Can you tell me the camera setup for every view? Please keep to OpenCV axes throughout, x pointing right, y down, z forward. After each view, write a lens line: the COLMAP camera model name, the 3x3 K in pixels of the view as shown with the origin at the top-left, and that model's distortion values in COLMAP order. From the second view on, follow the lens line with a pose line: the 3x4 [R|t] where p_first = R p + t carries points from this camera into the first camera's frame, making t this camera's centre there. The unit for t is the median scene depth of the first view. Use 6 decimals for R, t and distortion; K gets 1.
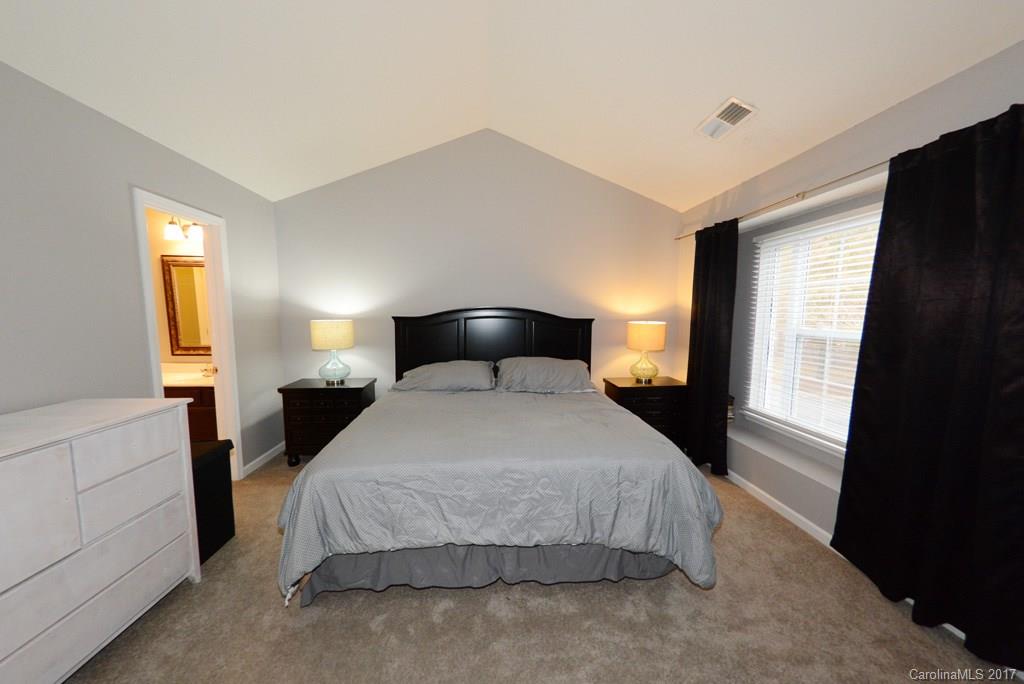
lens RADIAL K [[363.2, 0, 510.1], [0, 363.2, 350.9], [0, 0, 1]] dist [0.008658, -0.000237]
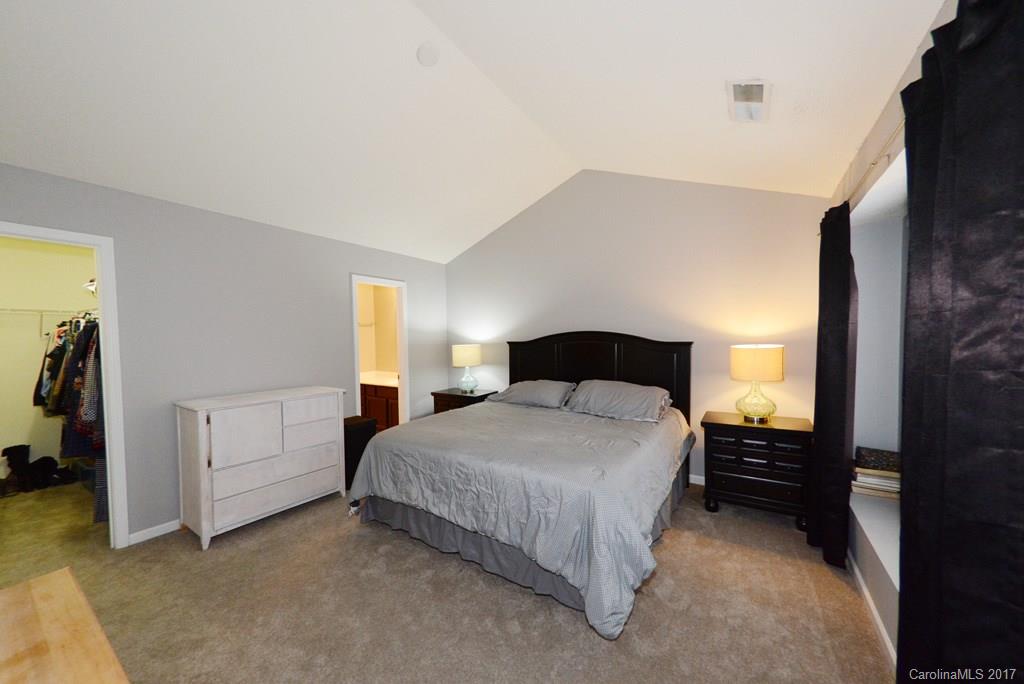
lens RADIAL K [[363.2, 0, 508.7], [0, 363.2, 347.7], [0, 0, 1]] dist [0.008658, -0.000237]
pose [[0.789536, 0.000823, -0.613704, 0.527357], [-0.045852, 0.997283, -0.057652, -0.004022], [0.611989, 0.073658, 0.787429, 0.047597]]
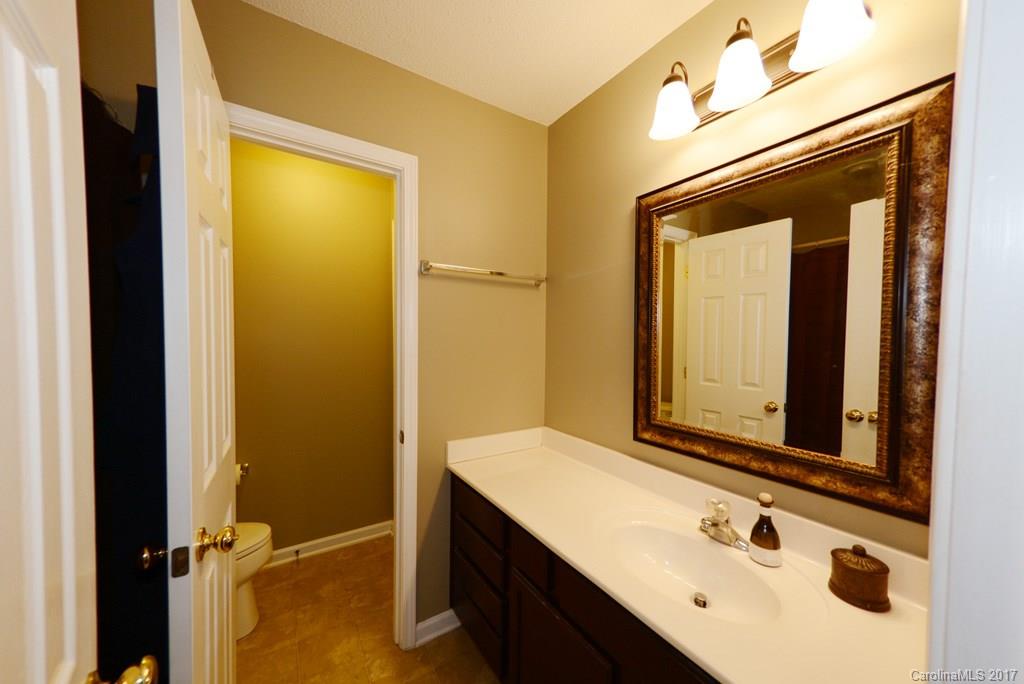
lens RADIAL K [[363.2, 0, 511.4], [0, 363.2, 347.1], [0, 0, 1]] dist [0.008658, -0.000237]
pose [[0.471597, 0.027577, -0.881383, -0.613120], [-0.102467, 0.994454, -0.023712, -0.064367], [0.875840, 0.101495, 0.471808, 0.655613]]
